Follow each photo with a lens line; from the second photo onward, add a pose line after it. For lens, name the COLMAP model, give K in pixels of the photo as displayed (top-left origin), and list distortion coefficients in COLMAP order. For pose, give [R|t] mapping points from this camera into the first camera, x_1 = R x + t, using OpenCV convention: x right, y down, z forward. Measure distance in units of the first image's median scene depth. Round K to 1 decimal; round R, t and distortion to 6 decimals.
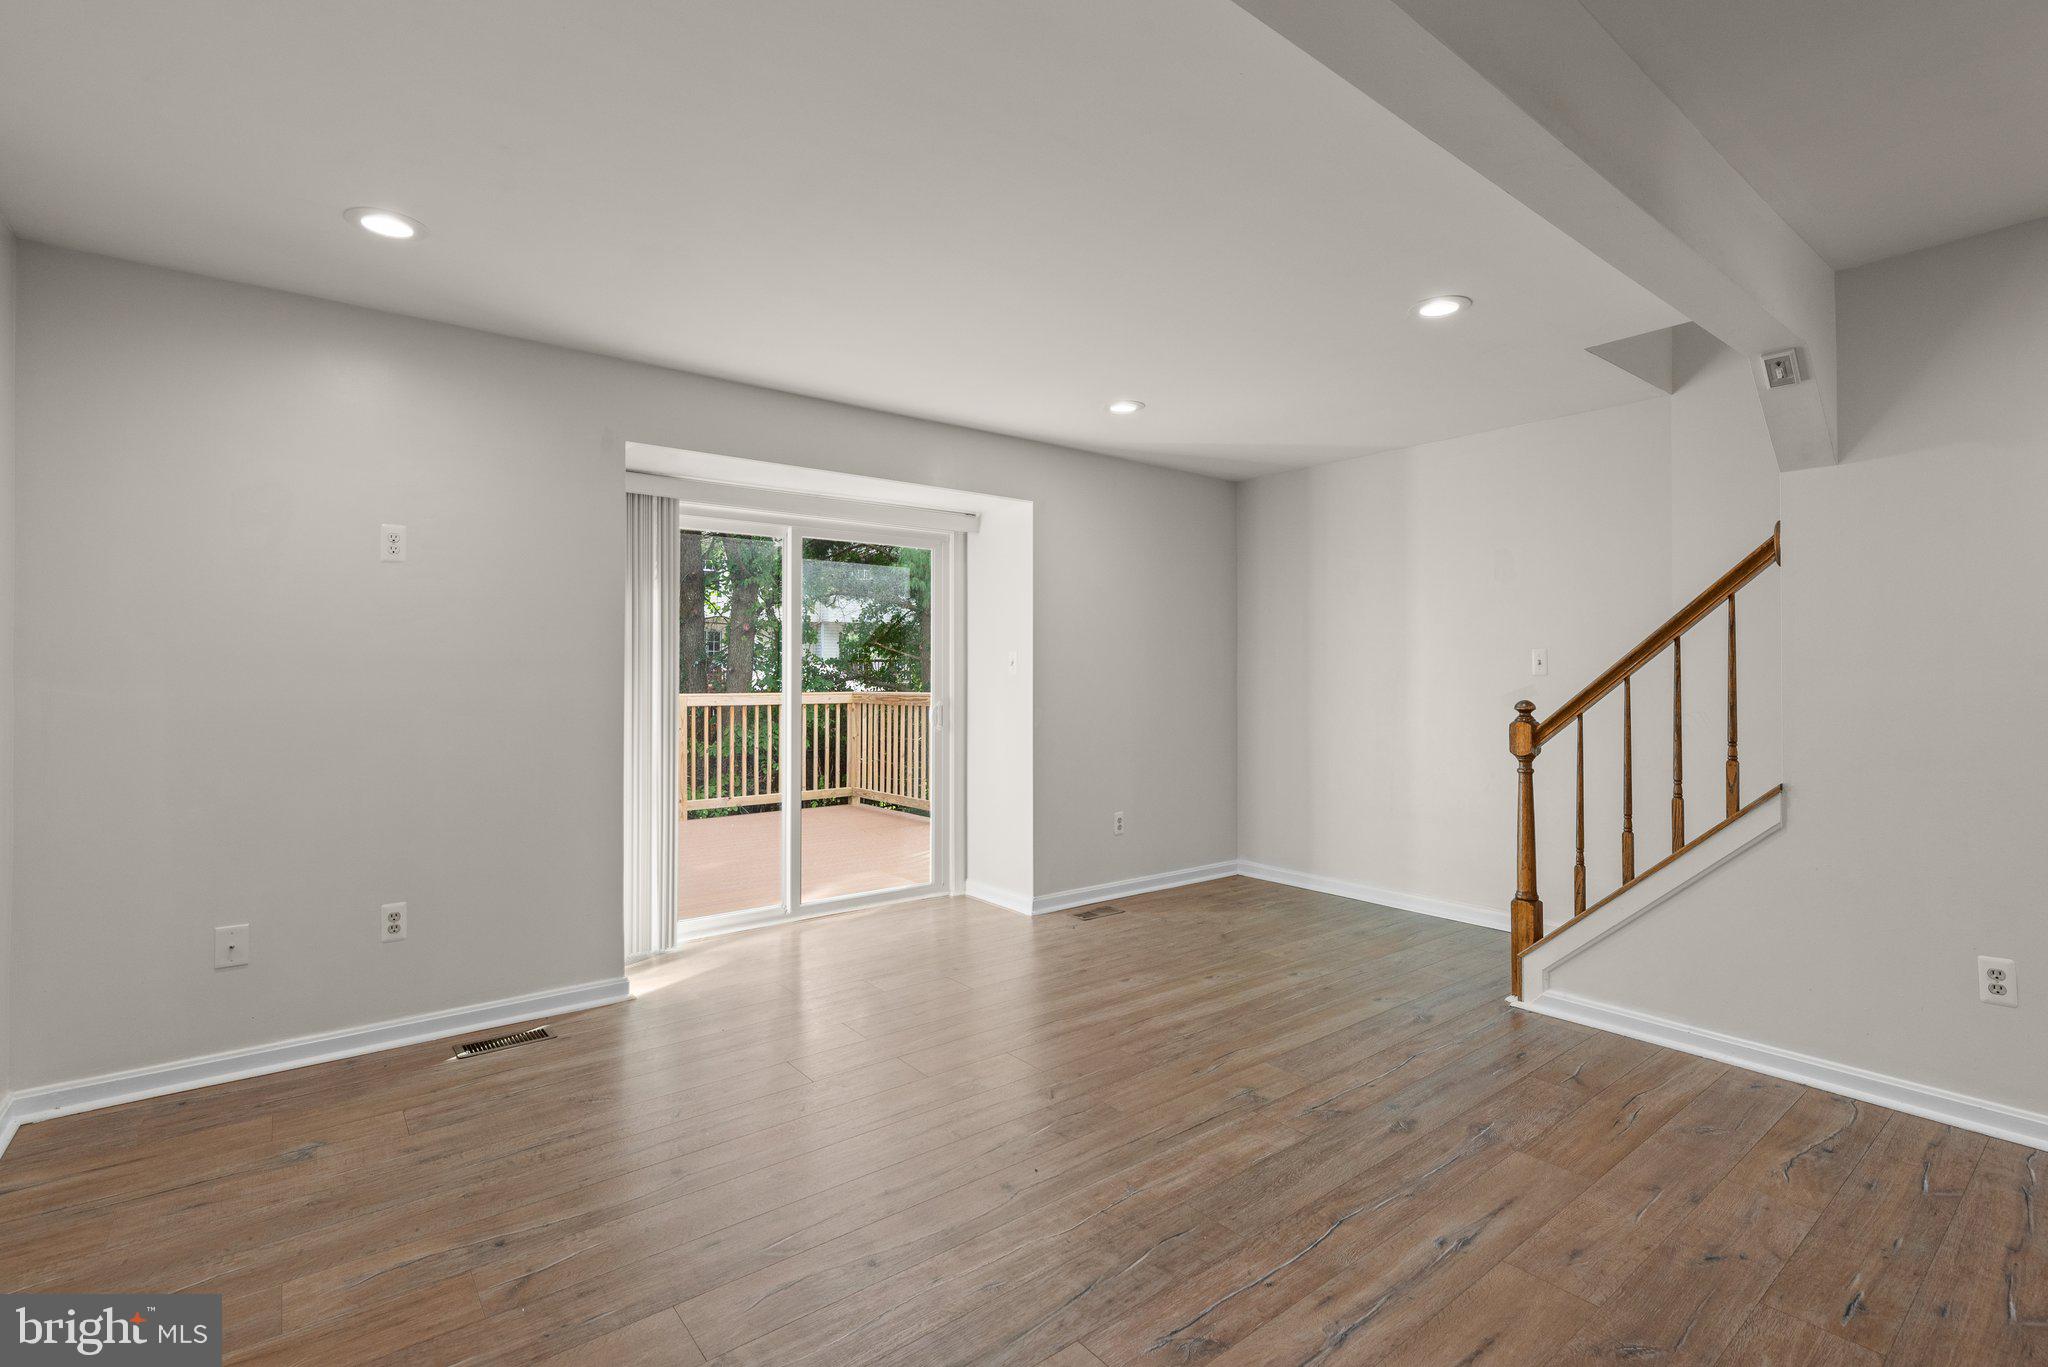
lens RADIAL K [[932.5, 0, 1030.3], [0, 932.5, 674.4], [0, 0, 1]] dist [-0.000757, -0.000627]
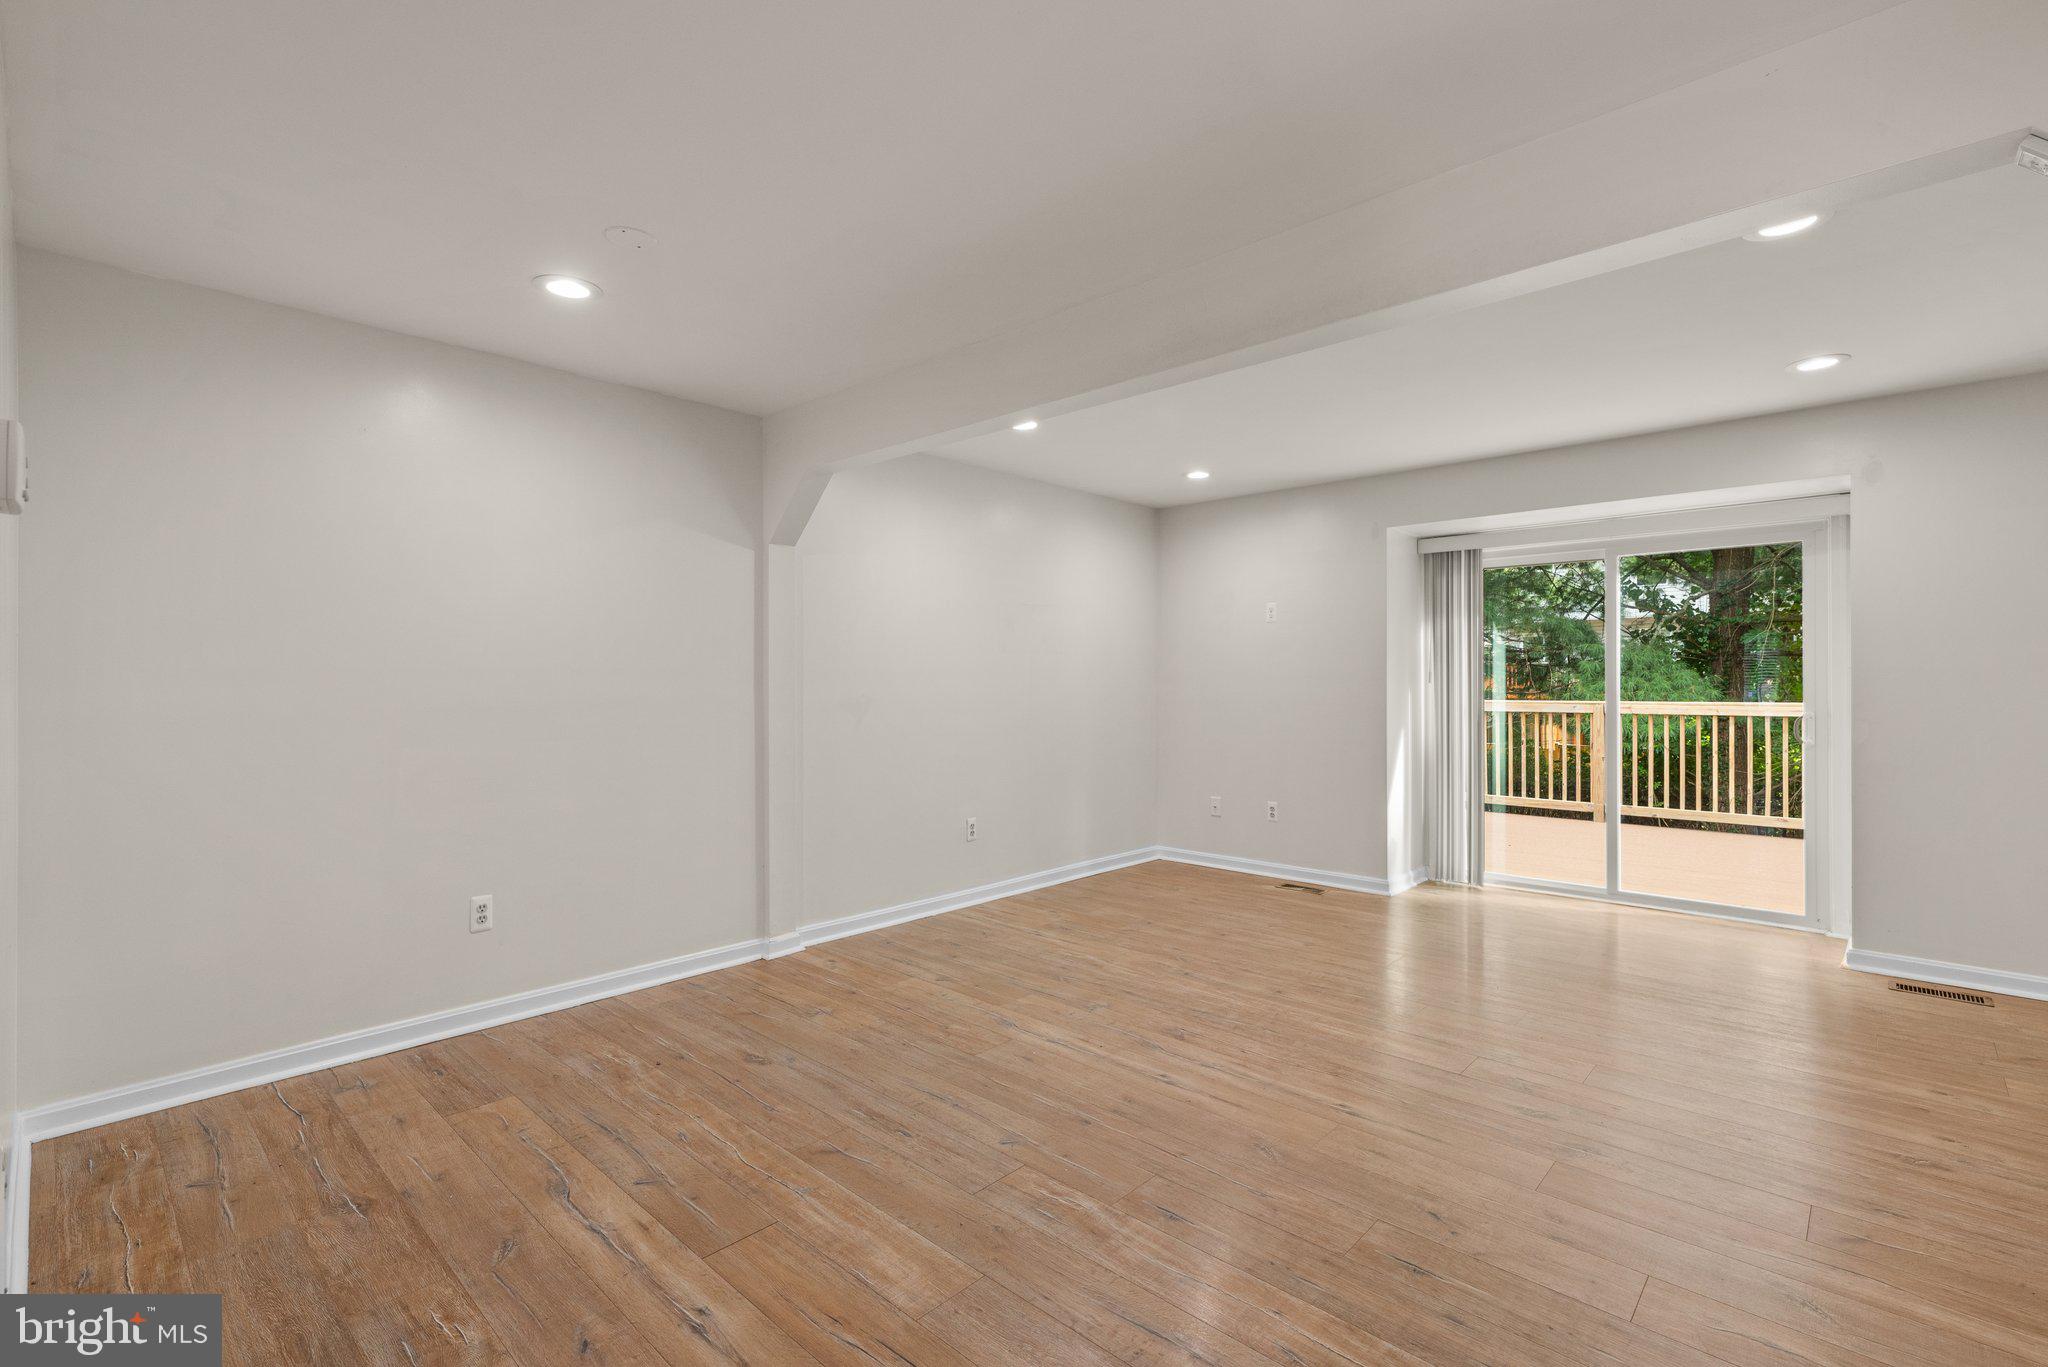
lens RADIAL K [[921.2, 0, 1033.1], [0, 921.2, 697.7], [0, 0, 1]] dist [0.001845, -0.000872]
pose [[0.149590, 0.018487, -0.988575, 0.974133], [0.001706, 0.999819, 0.018955, -0.003040], [0.988747, -0.004522, 0.149532, 0.209260]]
